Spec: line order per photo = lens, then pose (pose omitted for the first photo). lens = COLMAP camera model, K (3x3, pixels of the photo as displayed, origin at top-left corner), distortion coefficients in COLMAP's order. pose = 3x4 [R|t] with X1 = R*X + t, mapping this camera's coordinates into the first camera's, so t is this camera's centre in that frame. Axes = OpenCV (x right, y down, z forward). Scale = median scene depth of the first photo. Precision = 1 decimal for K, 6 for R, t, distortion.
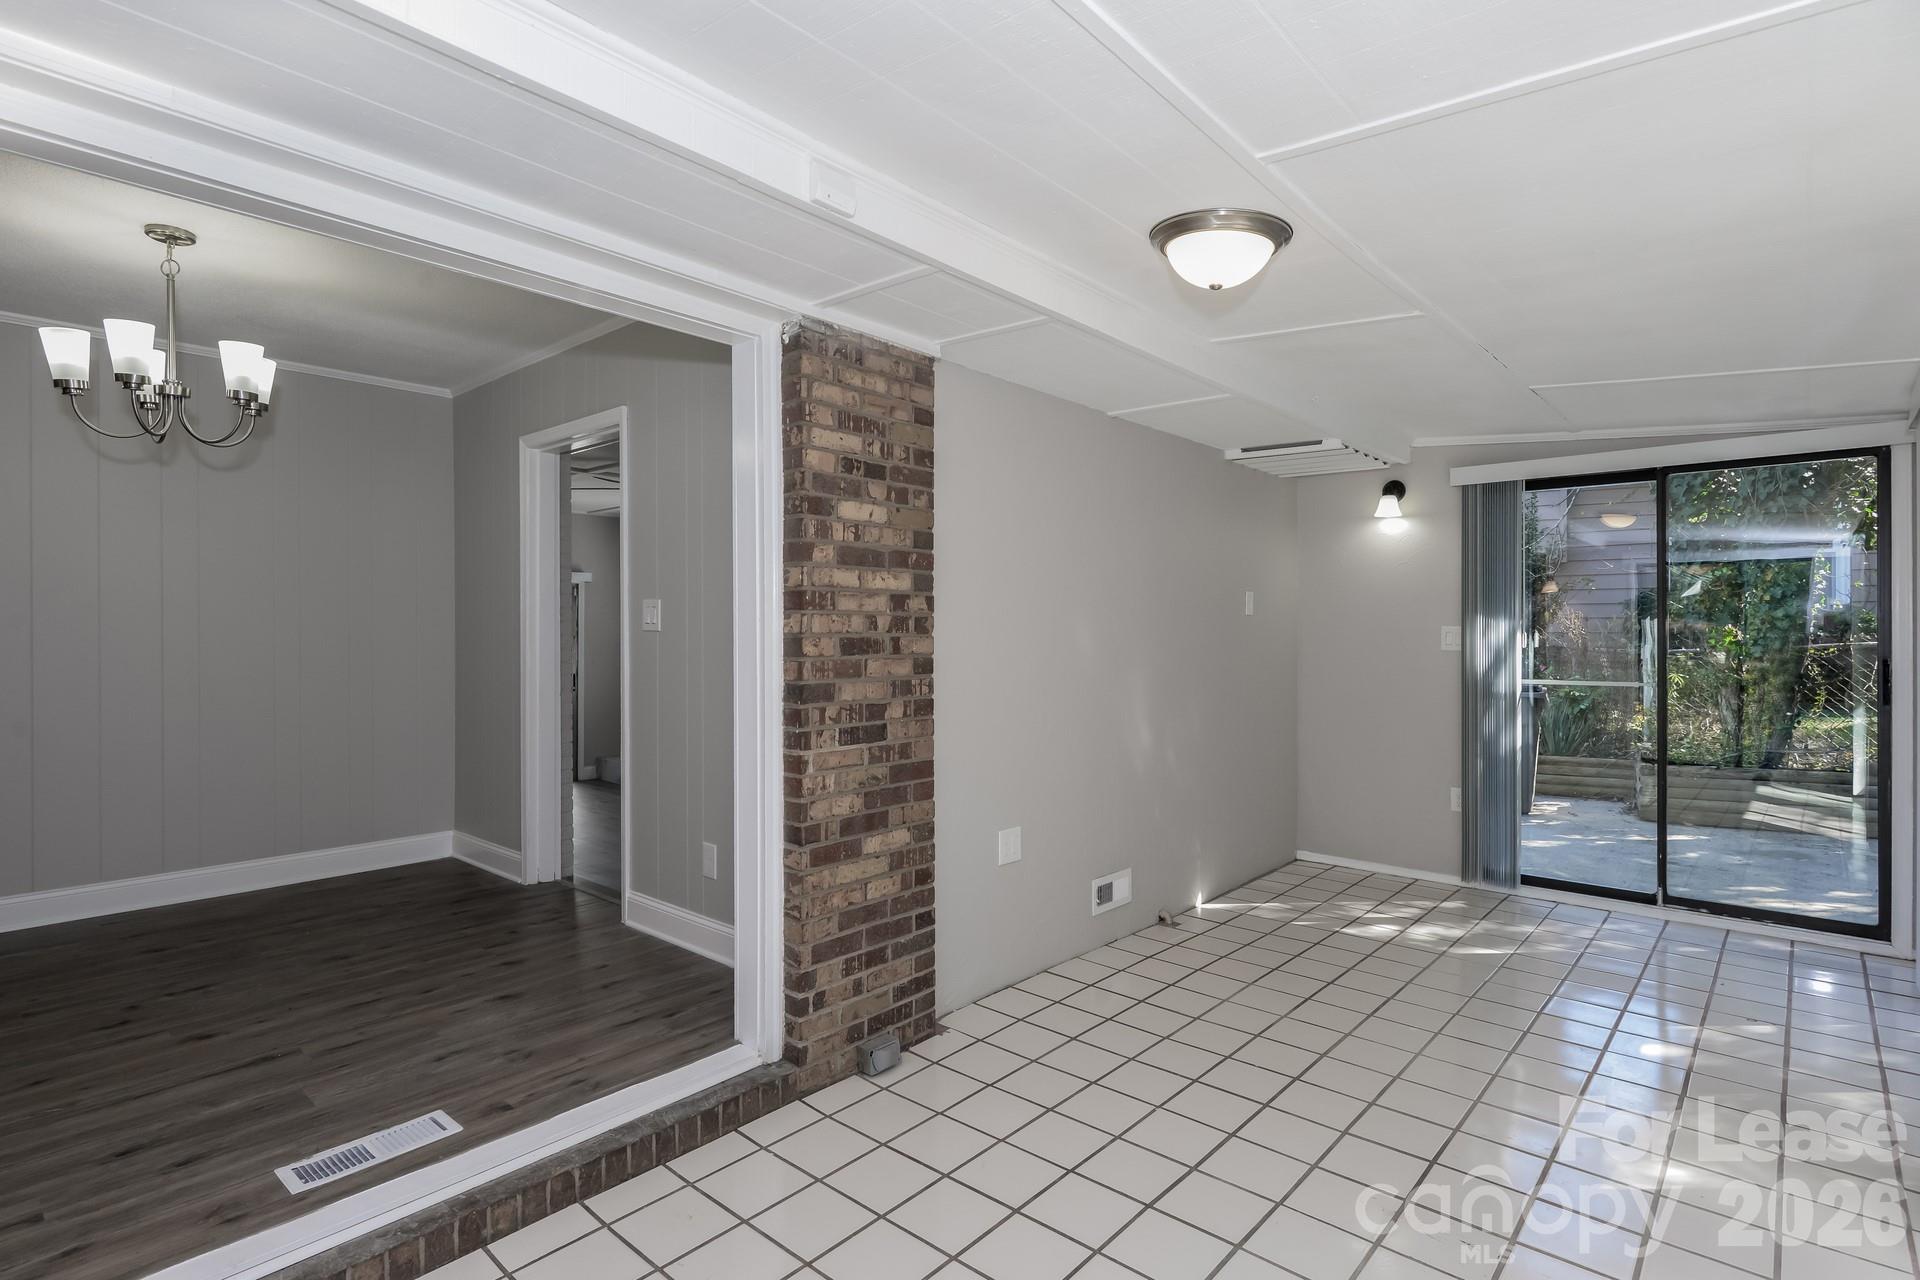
lens RADIAL K [[944.6, 0, 959.6], [0, 944.6, 636.9], [0, 0, 1]] dist [0.014780, -0.000755]
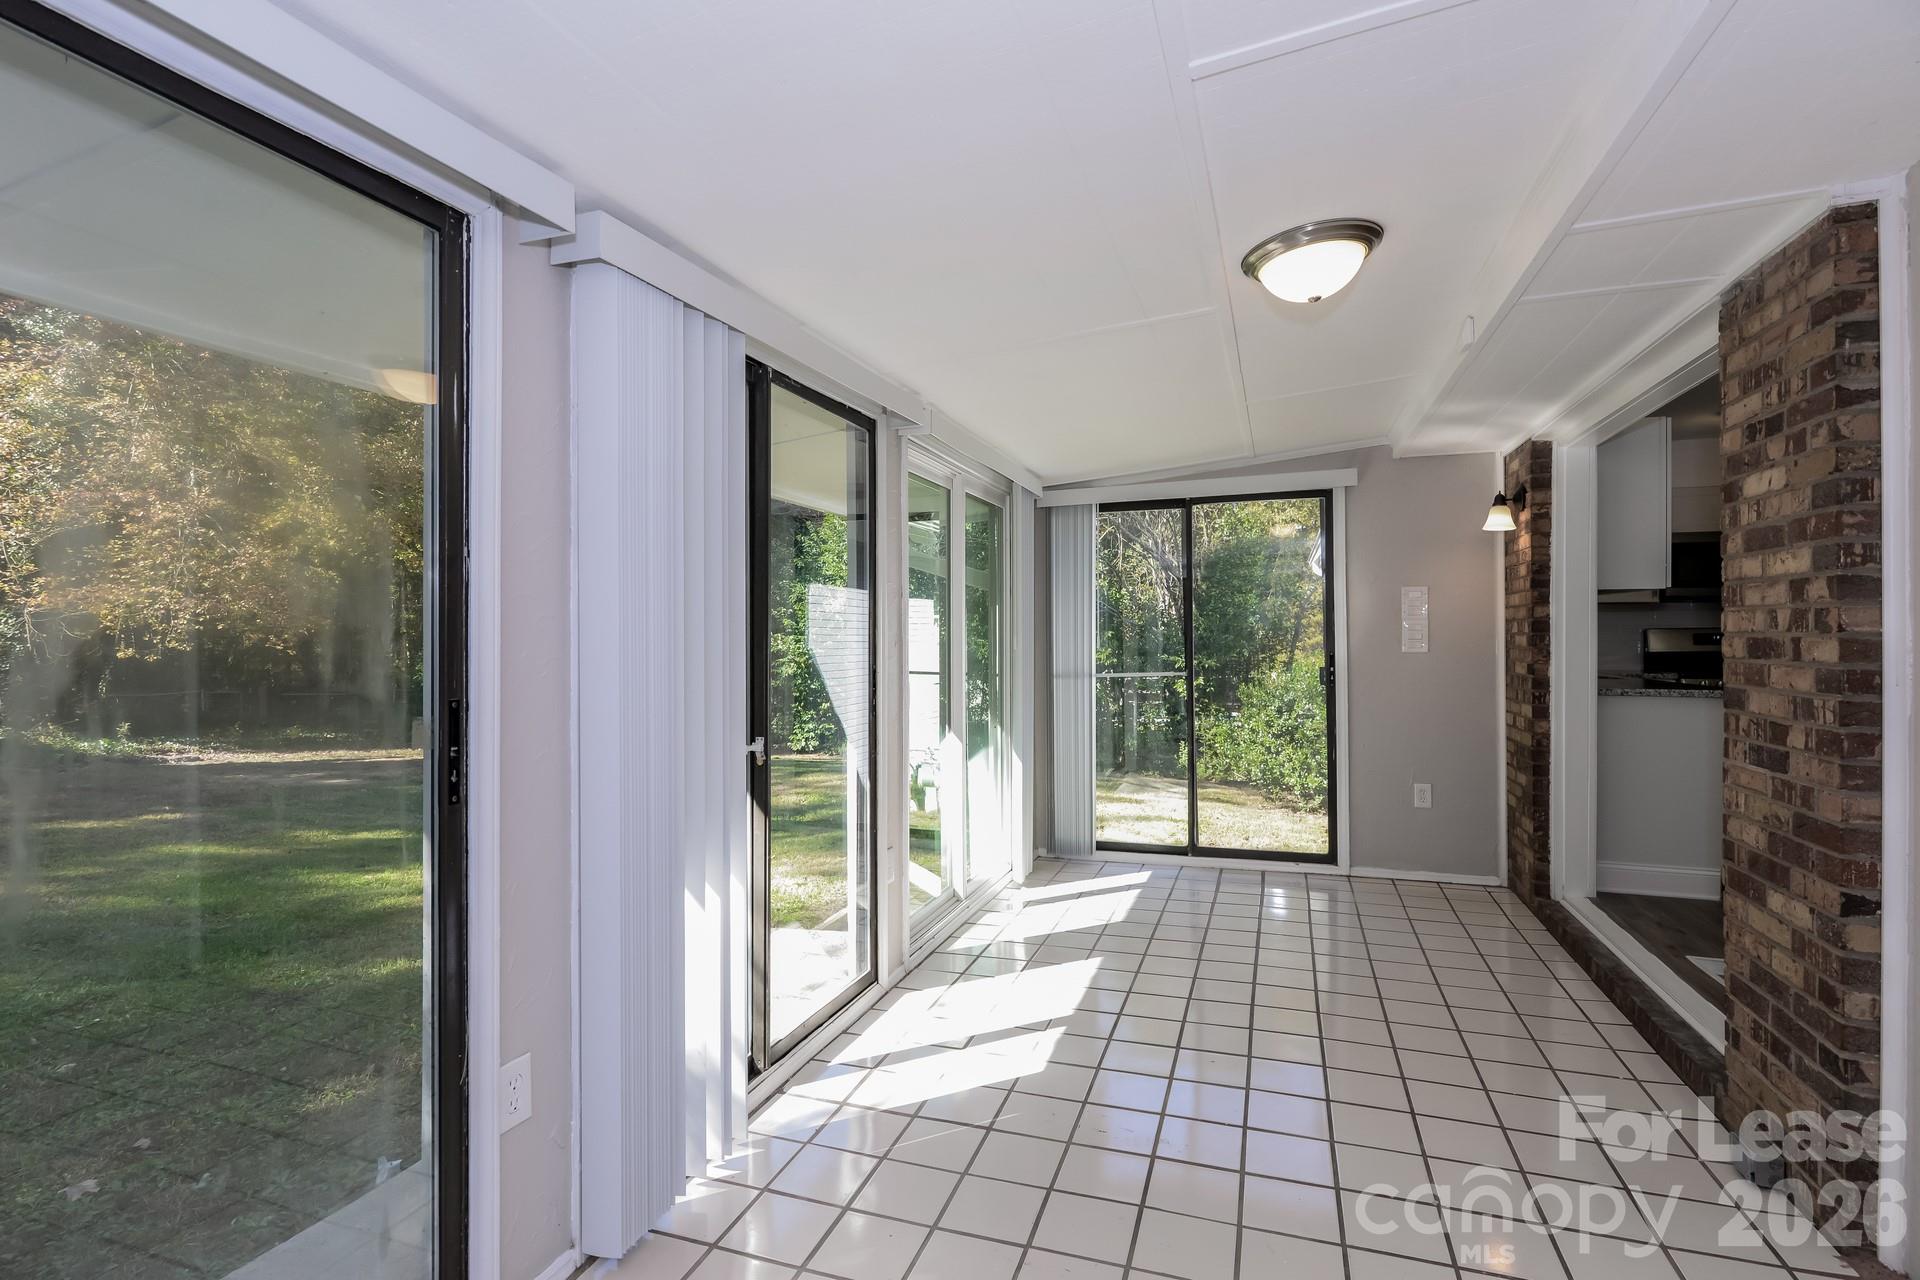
lens RADIAL K [[944.6, 0, 960.4], [0, 944.6, 630.5], [0, 0, 1]] dist [0.014780, -0.000755]
pose [[-0.921199, 0.000595, -0.389091, 0.833684], [0.000907, 0.999999, -0.000618, -0.005468], [0.389090, -0.000922, -0.921199, 1.459149]]
